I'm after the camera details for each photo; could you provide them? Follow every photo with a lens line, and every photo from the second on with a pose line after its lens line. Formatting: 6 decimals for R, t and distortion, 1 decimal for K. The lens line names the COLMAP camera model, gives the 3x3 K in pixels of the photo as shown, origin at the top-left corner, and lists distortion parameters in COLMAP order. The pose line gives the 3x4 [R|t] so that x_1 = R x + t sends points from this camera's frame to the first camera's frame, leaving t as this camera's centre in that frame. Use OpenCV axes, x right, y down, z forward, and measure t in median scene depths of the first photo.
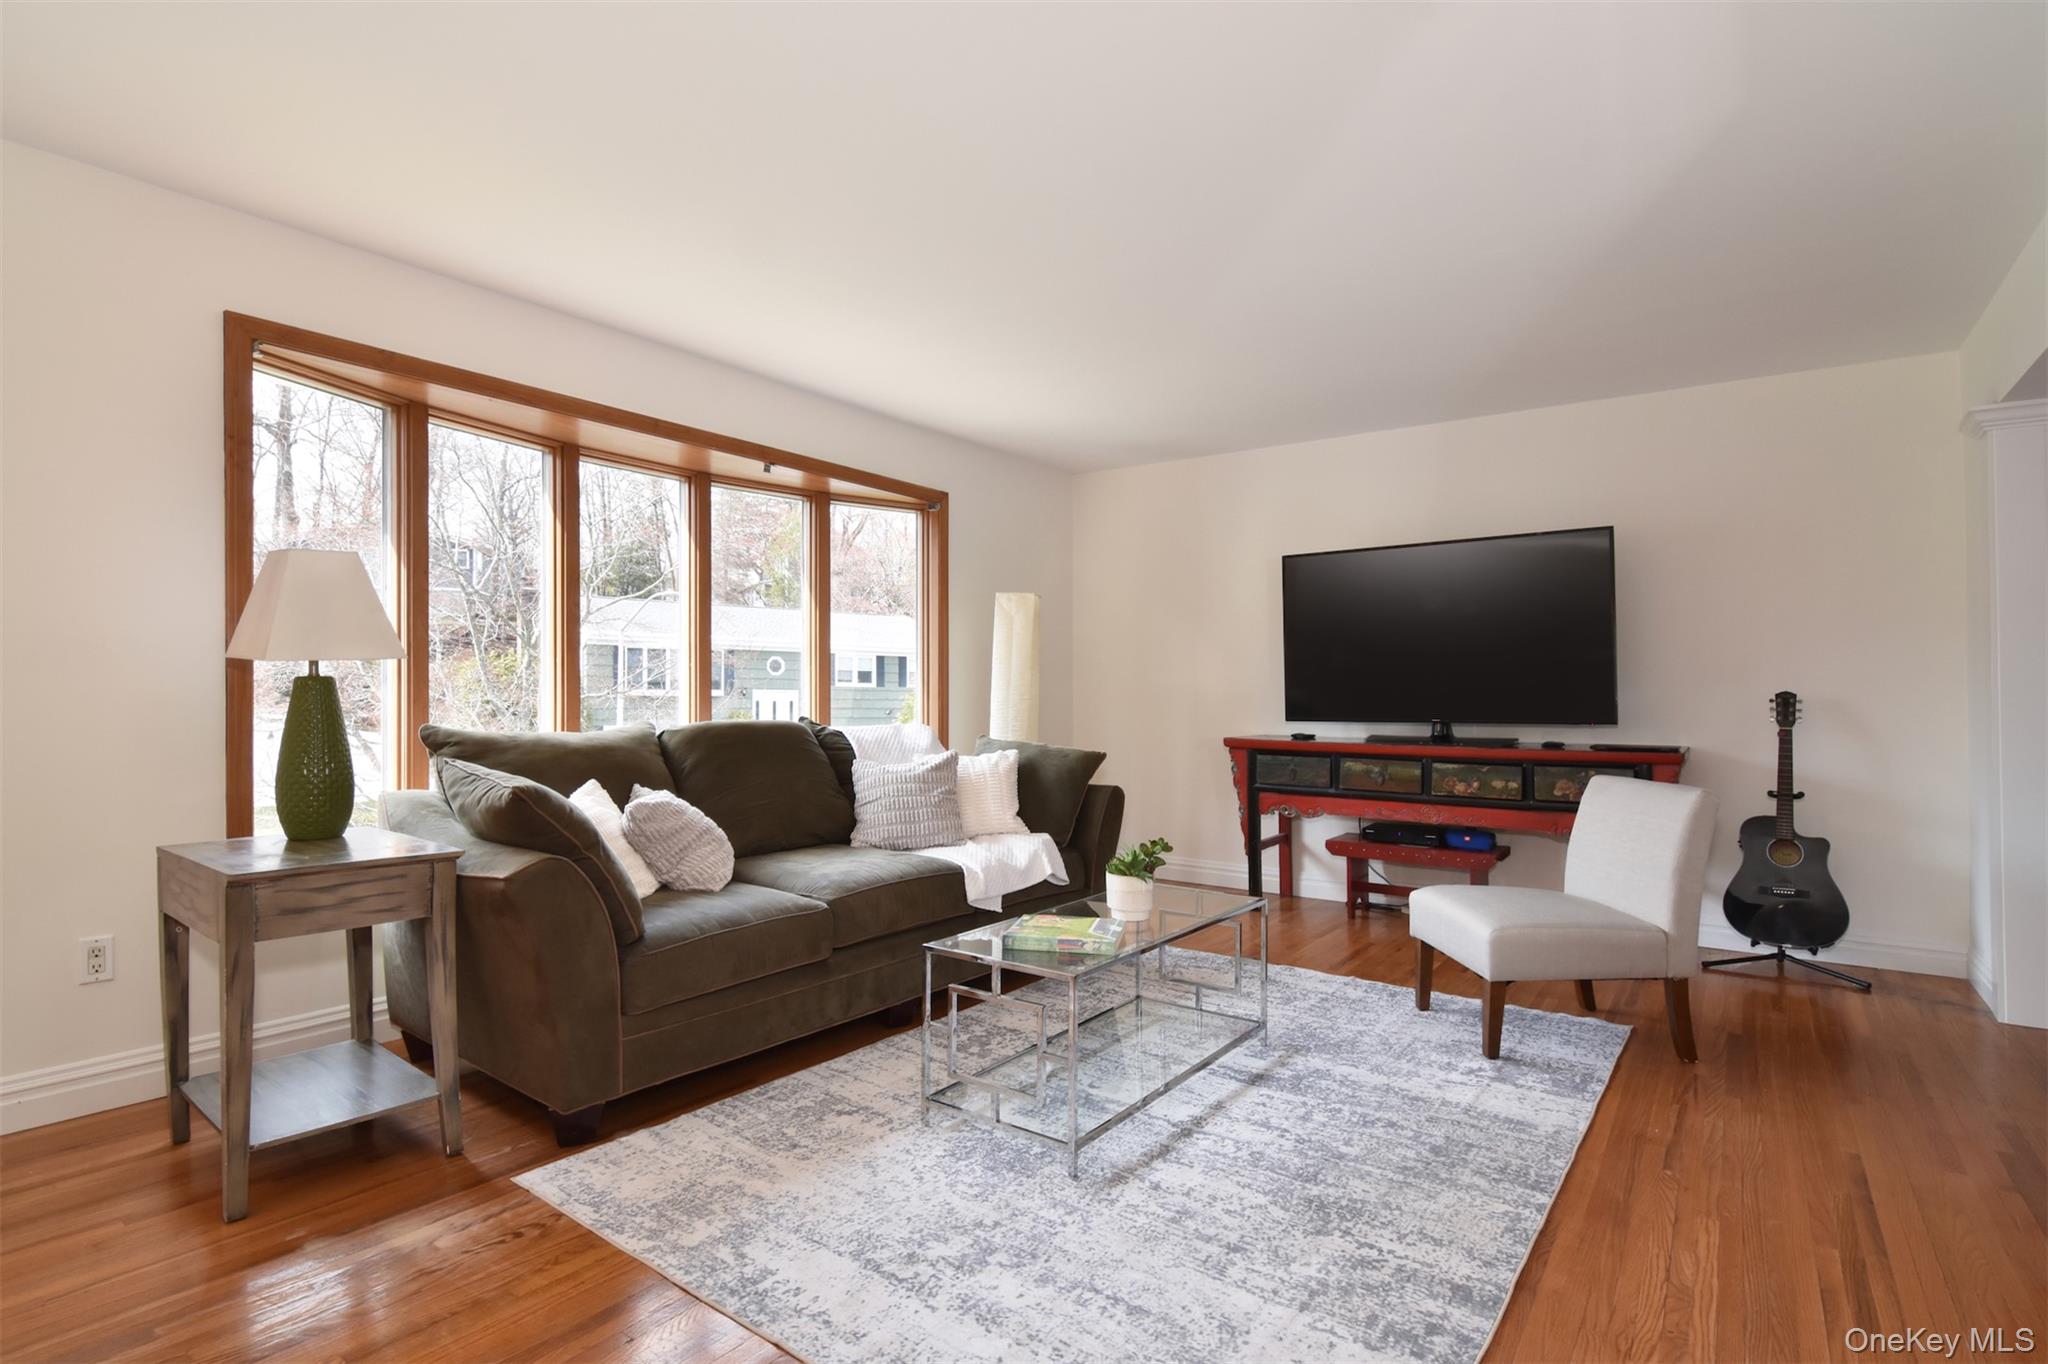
lens RADIAL K [[998.9, 0, 1025.6], [0, 998.9, 704.7], [0, 0, 1]] dist [-0.000898, 0.000379]
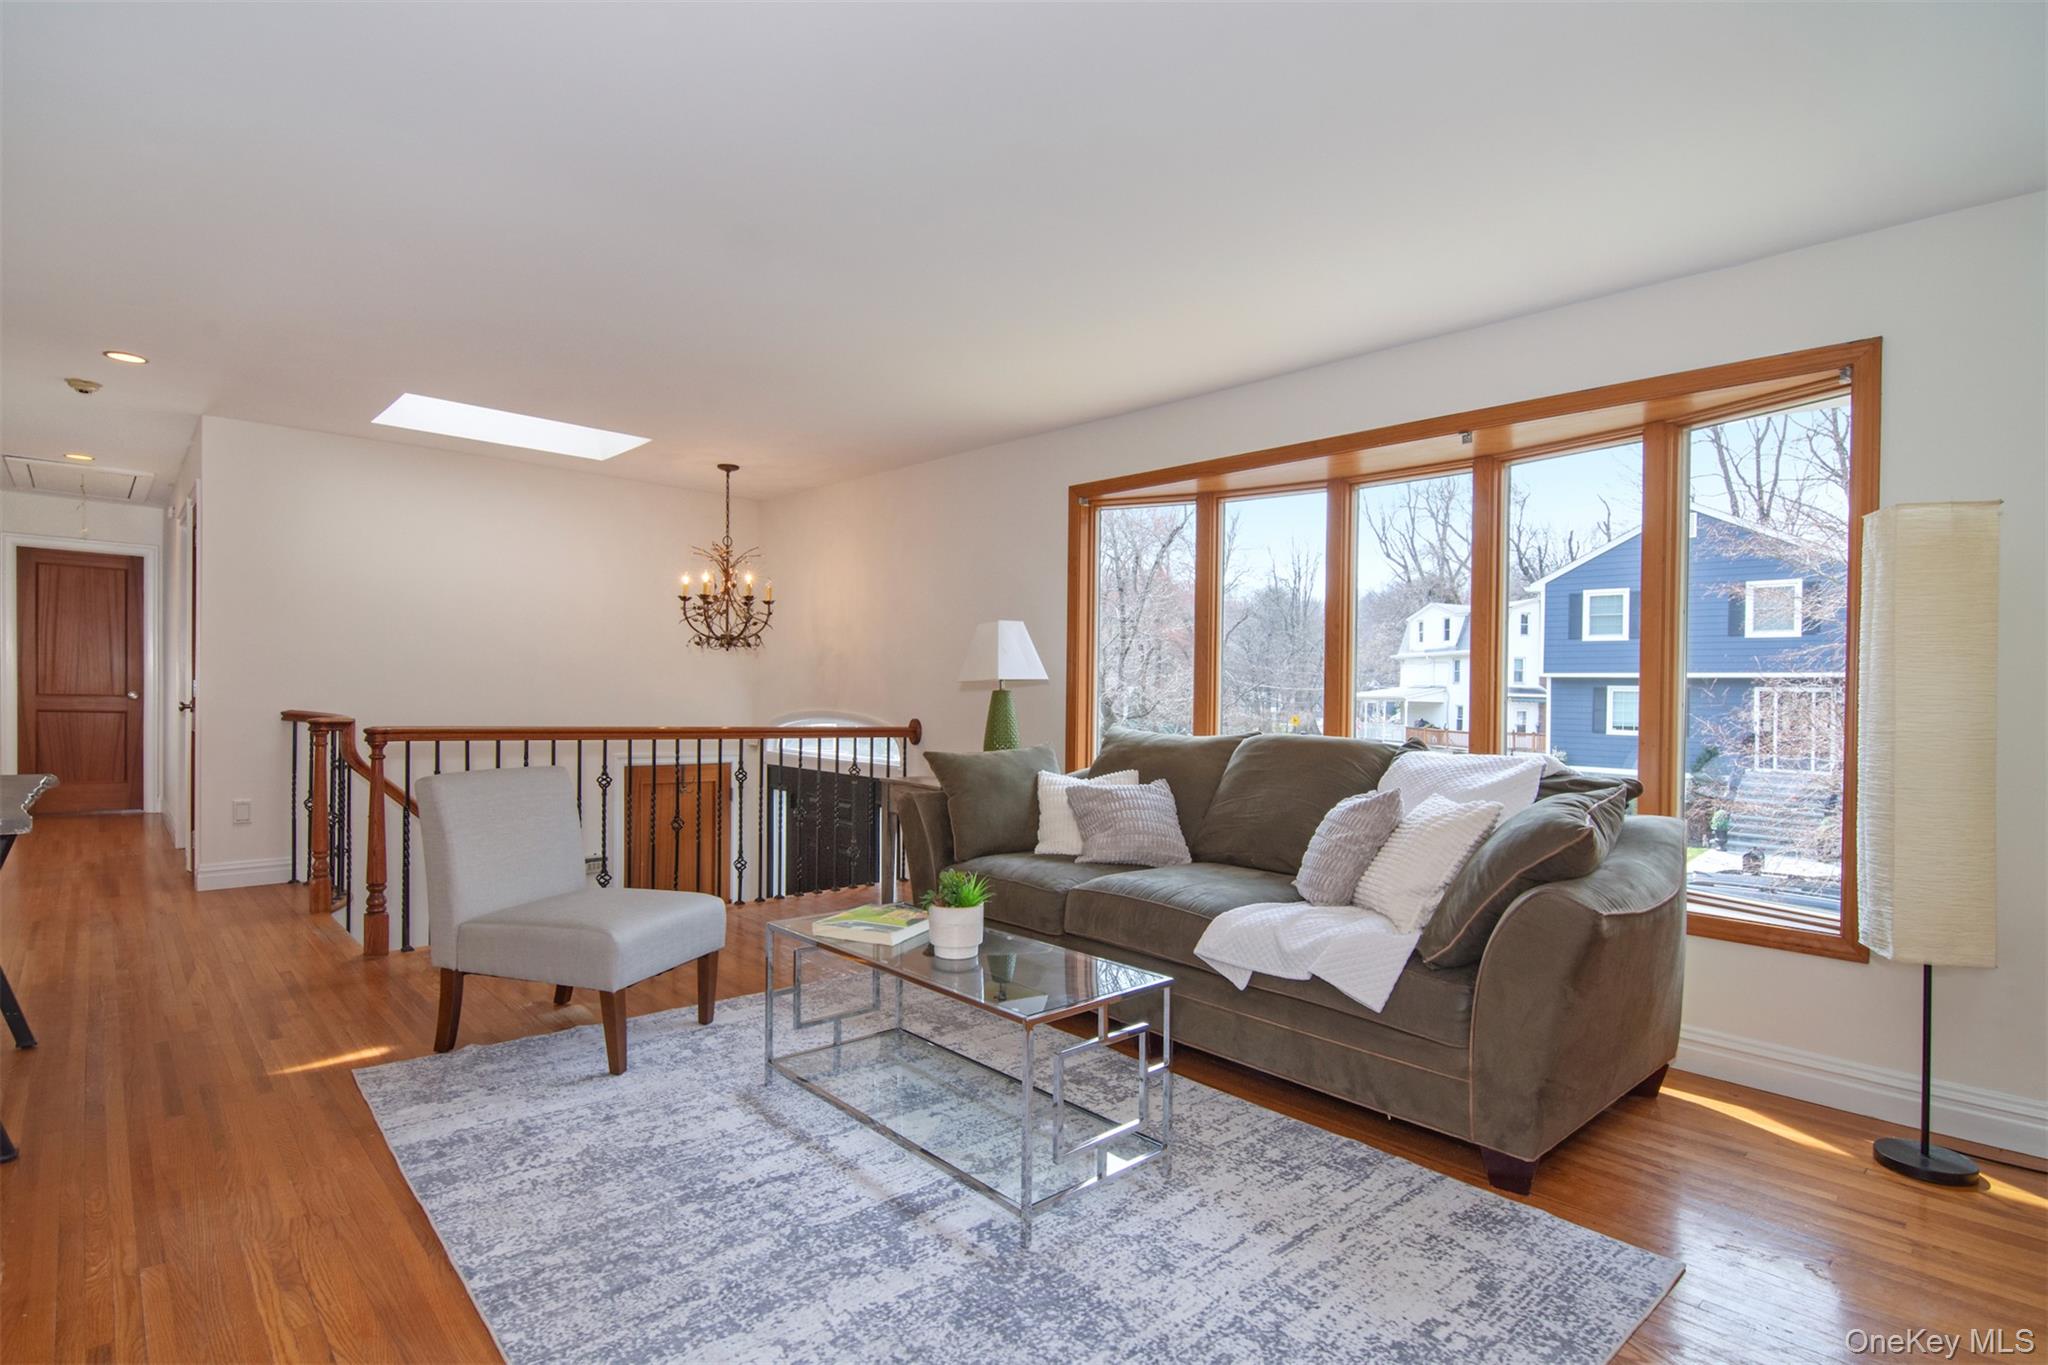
lens RADIAL K [[1008.2, 0, 1024.0], [0, 1008.2, 760.2], [0, 0, 1]] dist [-0.024933, -0.000436]
pose [[-0.190642, 0.049262, -0.980423, 0.876718], [-0.039213, 0.997561, 0.057748, -0.007433], [0.980876, 0.049454, -0.188245, 1.132370]]
